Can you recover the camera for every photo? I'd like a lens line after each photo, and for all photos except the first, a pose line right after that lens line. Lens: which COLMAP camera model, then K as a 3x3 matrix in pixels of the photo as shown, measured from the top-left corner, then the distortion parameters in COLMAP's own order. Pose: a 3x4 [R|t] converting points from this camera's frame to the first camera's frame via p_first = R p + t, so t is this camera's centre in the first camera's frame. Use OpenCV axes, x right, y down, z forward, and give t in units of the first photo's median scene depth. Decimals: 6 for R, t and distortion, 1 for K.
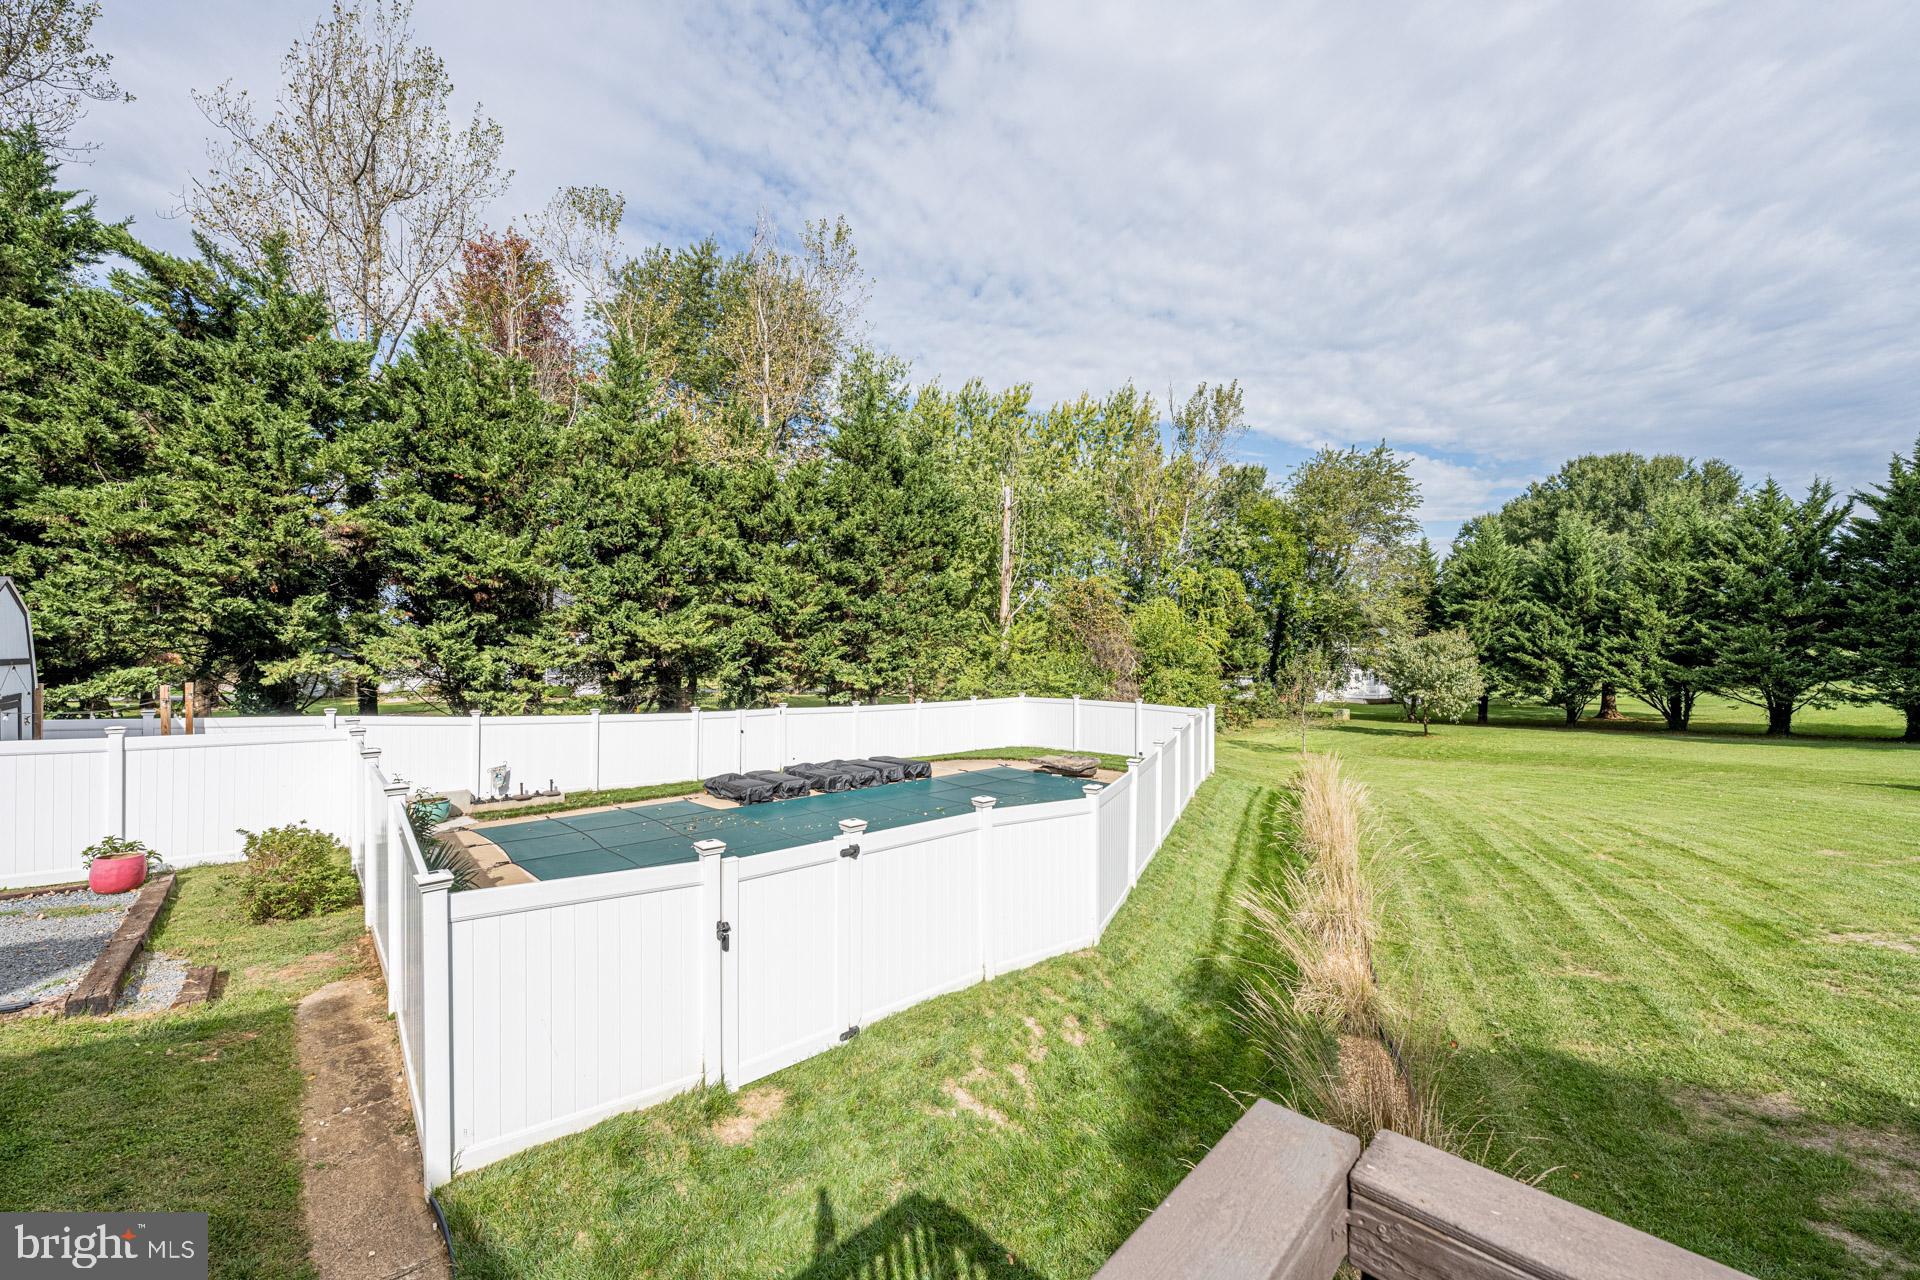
lens RADIAL K [[750.5, 0, 956.5], [0, 750.5, 646.4], [0, 0, 1]] dist [-0.007436, 0.000234]
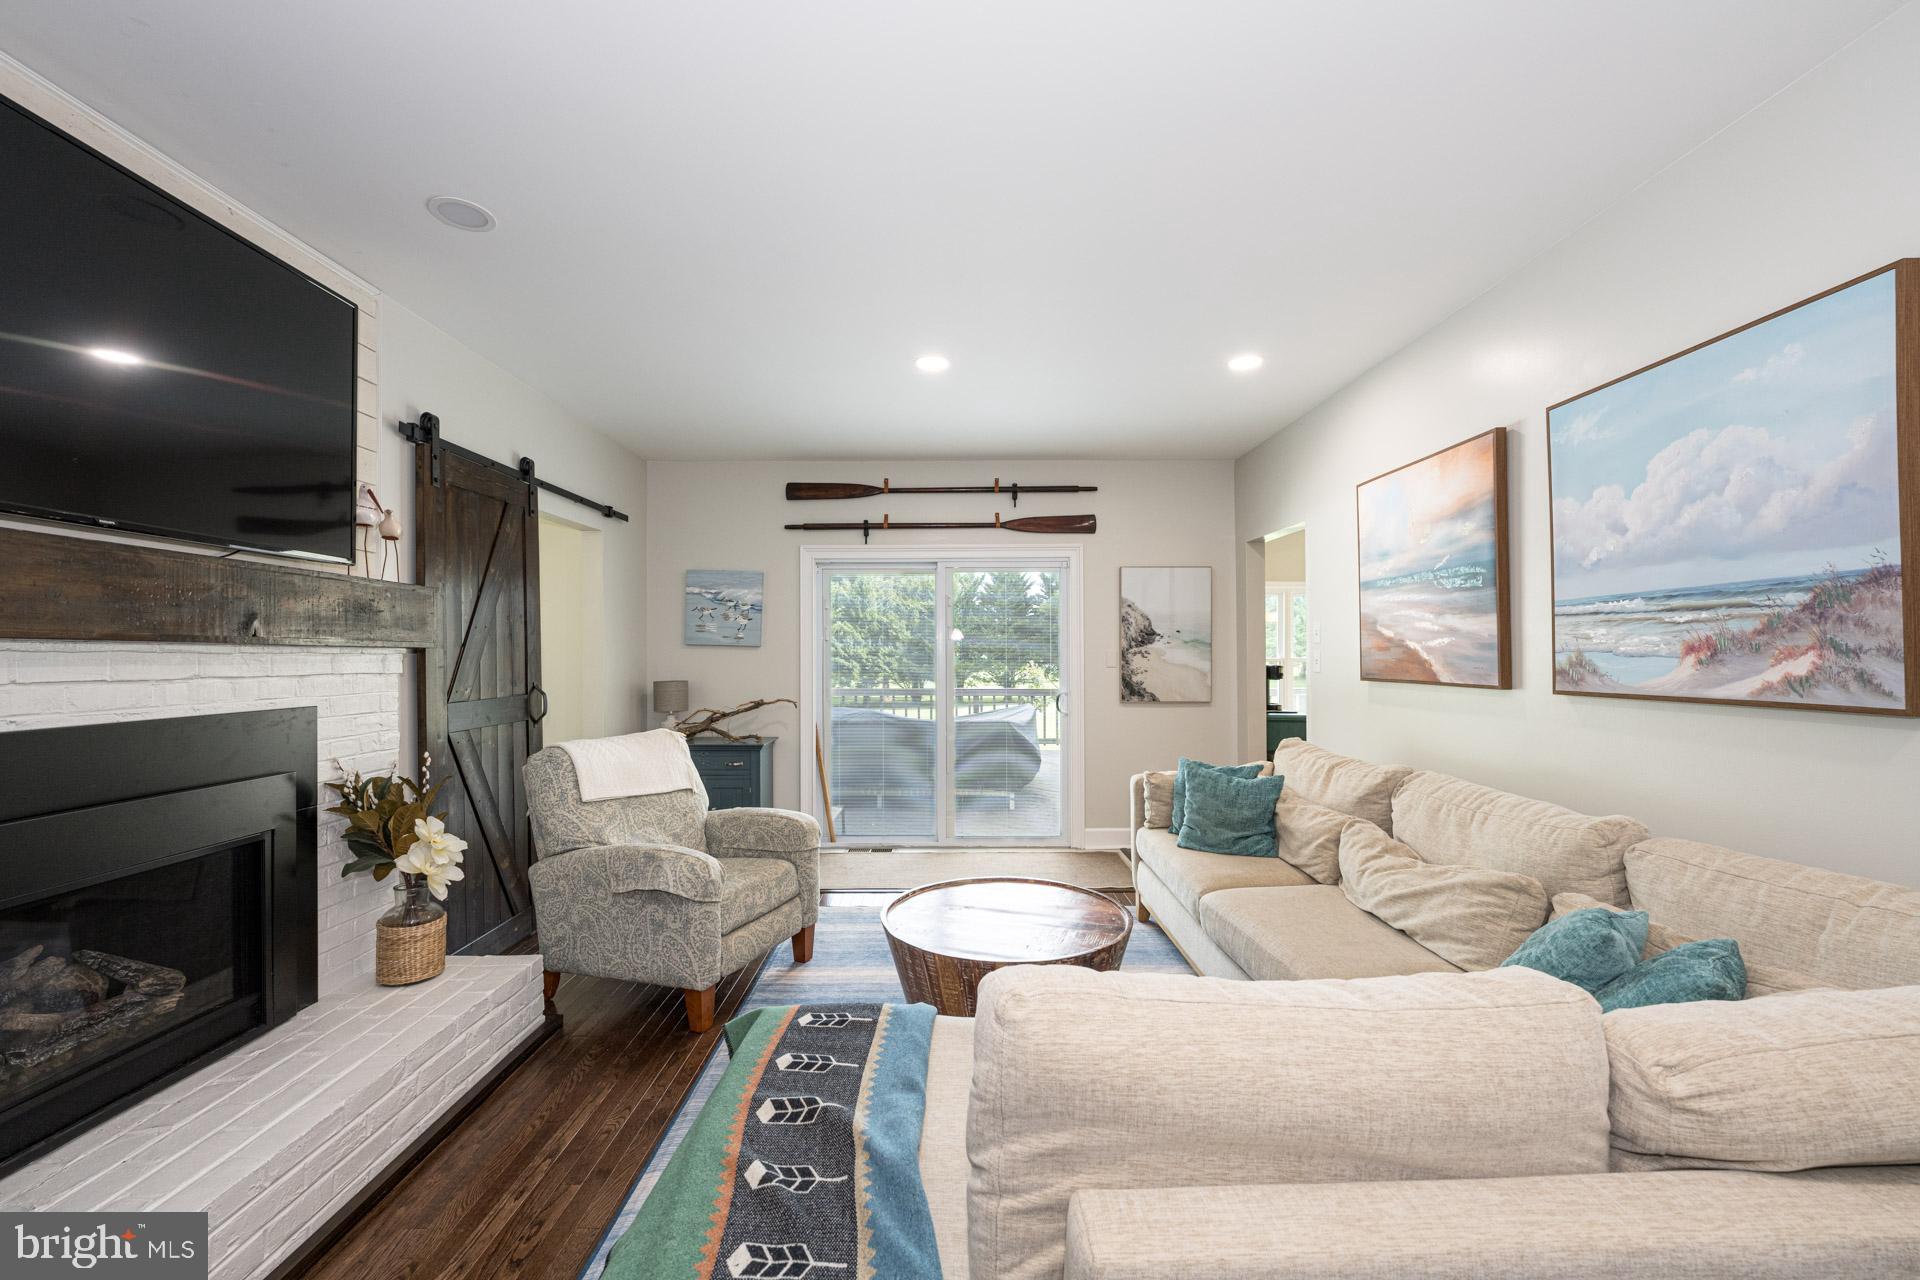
lens RADIAL K [[750.5, 0, 959.1], [0, 750.5, 647.2], [0, 0, 1]] dist [-0.007436, 0.000234]
pose [[0.691961, 0.000156, 0.721935, -0.152986], [0.005123, 0.999974, -0.005127, -0.002016], [-0.721917, 0.007247, 0.691942, -0.204092]]
